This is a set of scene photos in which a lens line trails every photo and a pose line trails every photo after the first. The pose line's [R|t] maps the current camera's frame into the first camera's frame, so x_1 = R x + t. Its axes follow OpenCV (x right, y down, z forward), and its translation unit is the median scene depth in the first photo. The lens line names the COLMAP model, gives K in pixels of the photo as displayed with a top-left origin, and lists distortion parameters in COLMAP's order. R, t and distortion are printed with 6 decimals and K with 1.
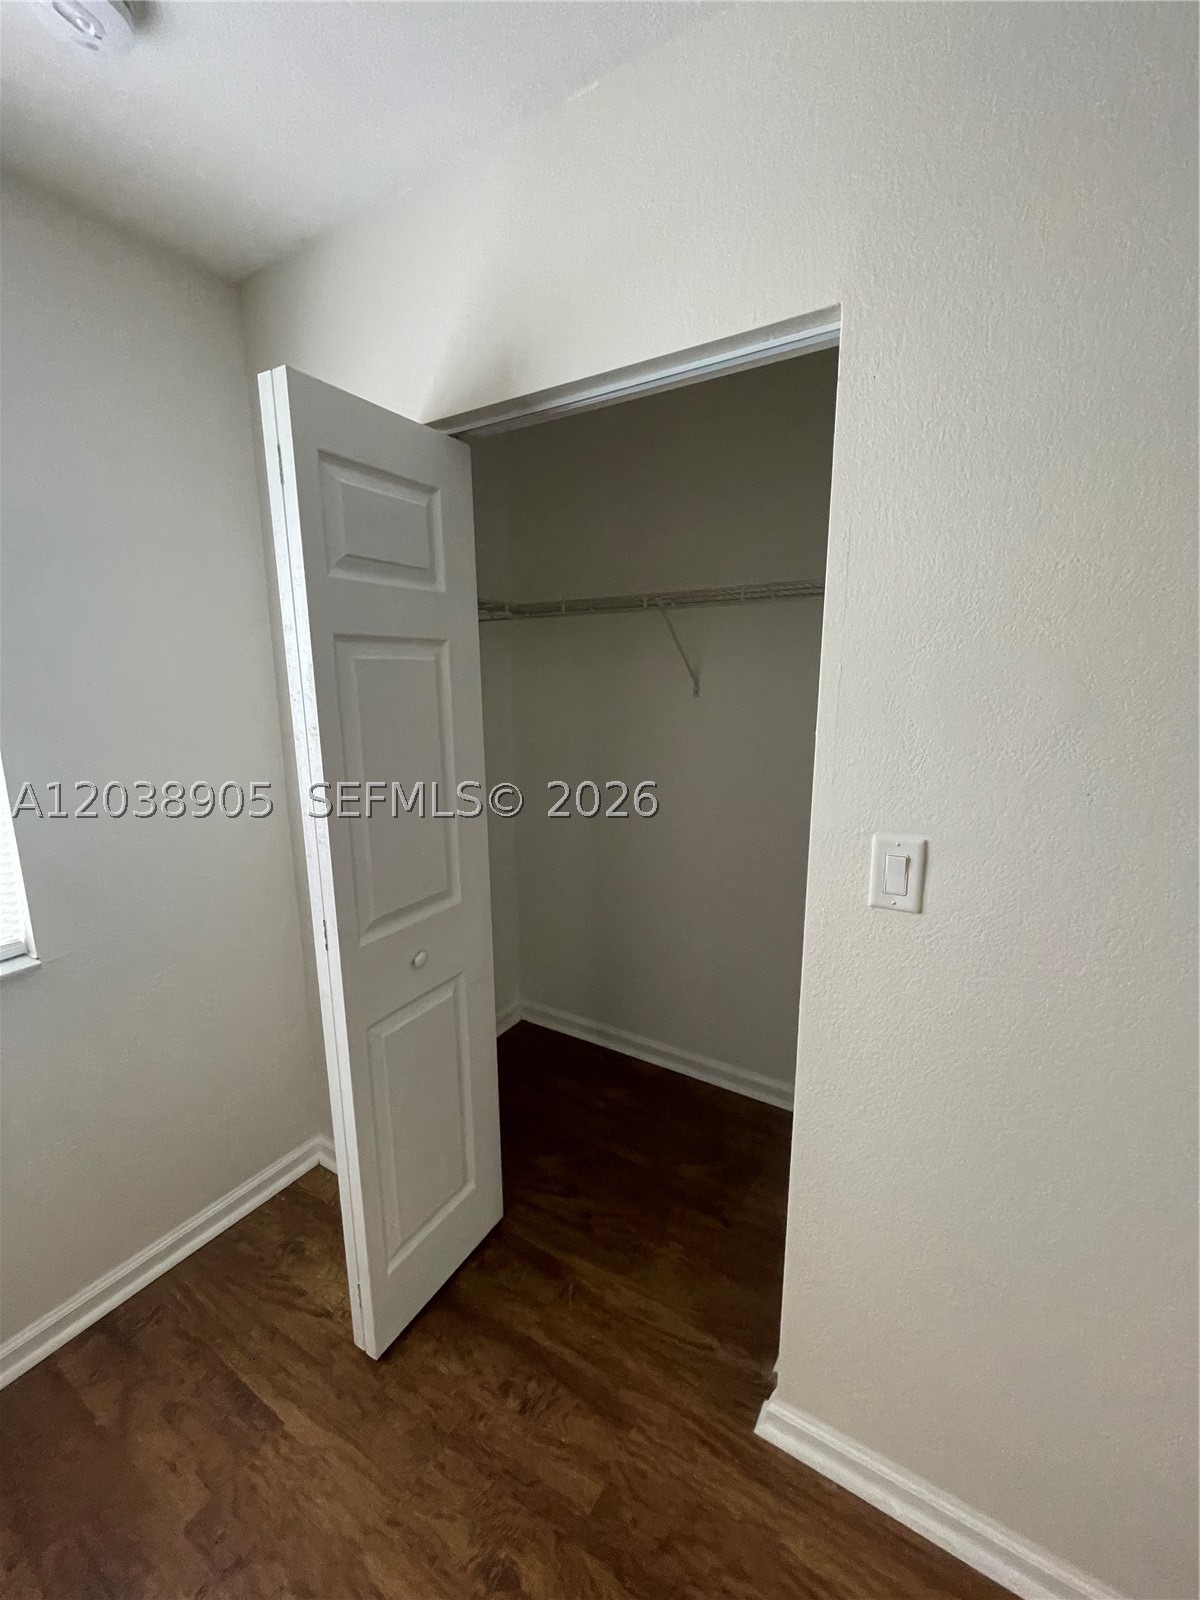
lens RADIAL K [[646.2, 0, 600.0], [0, 646.2, 800.0], [0, 0, 1]] dist [-0.001223, -0.000308]
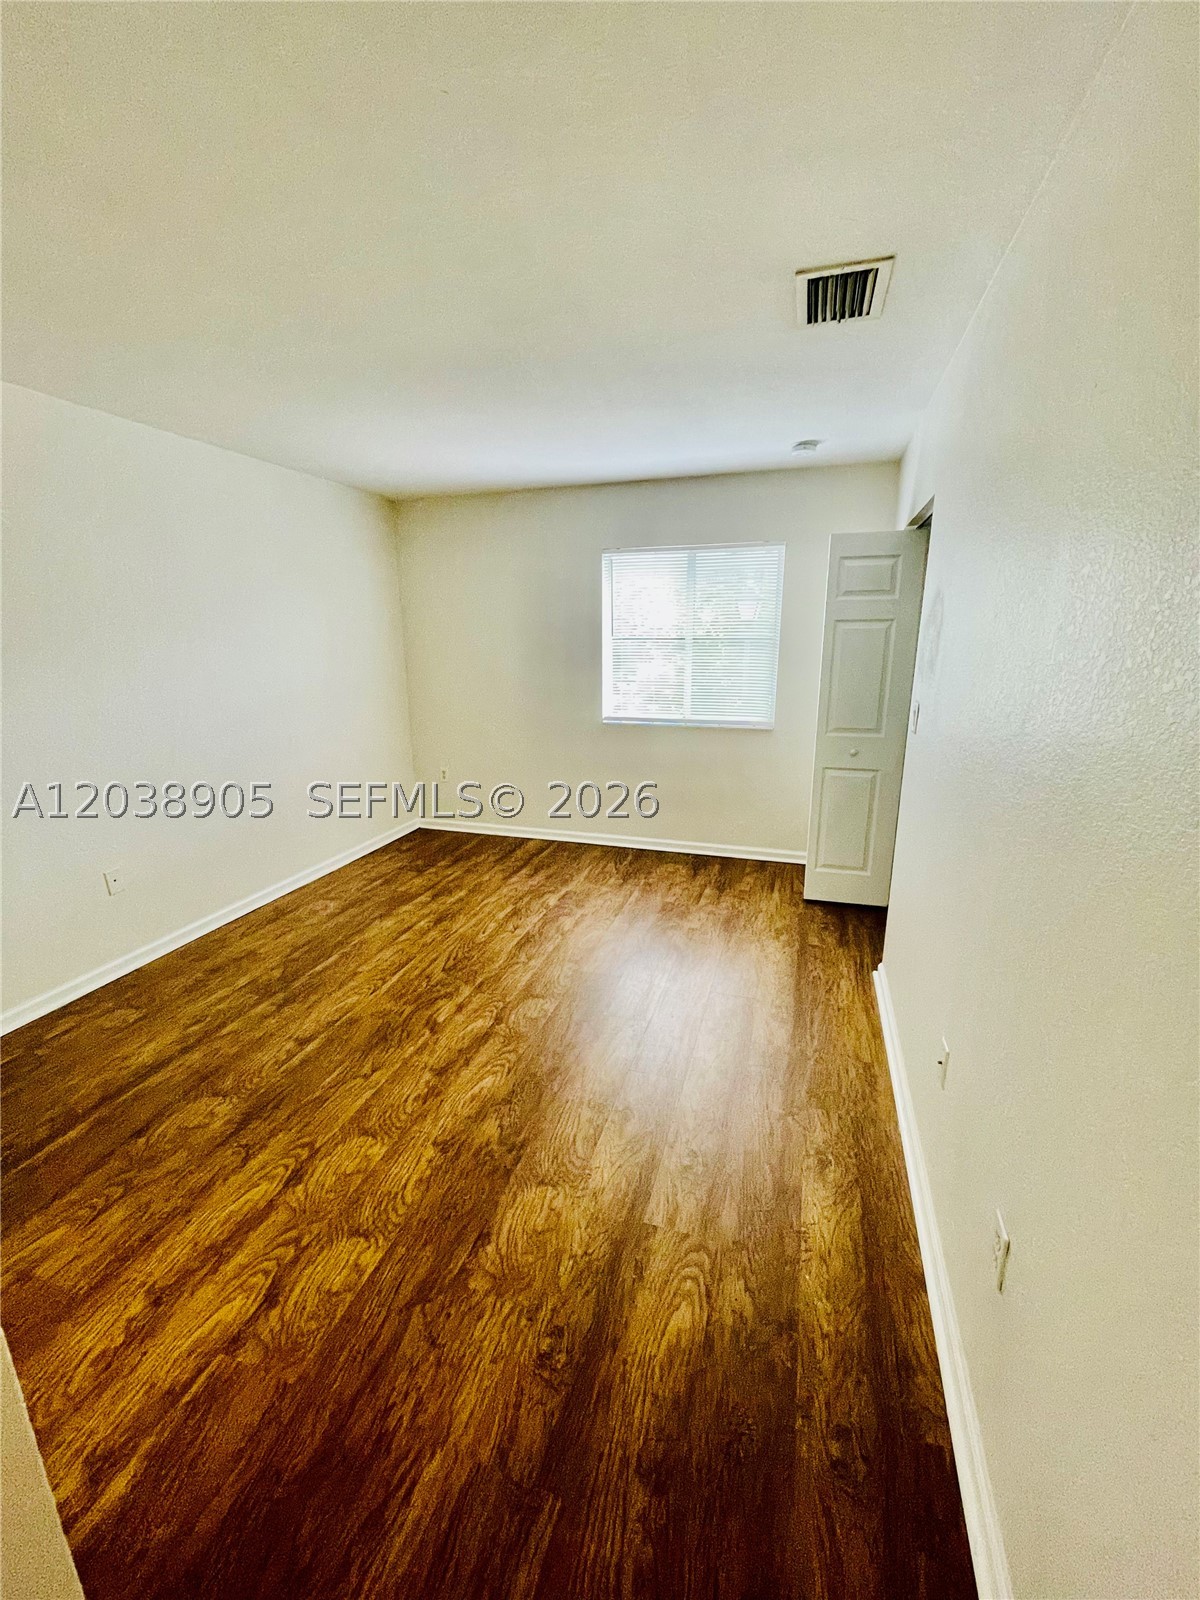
lens RADIAL K [[646.2, 0, 600.0], [0, 646.2, 800.0], [0, 0, 1]] dist [-0.001223, -0.000308]
pose [[0.238165, 0.246223, -0.939495, 1.964812], [-0.184250, 0.961219, 0.205209, 0.103405], [0.953588, 0.124228, 0.274295, -0.603491]]
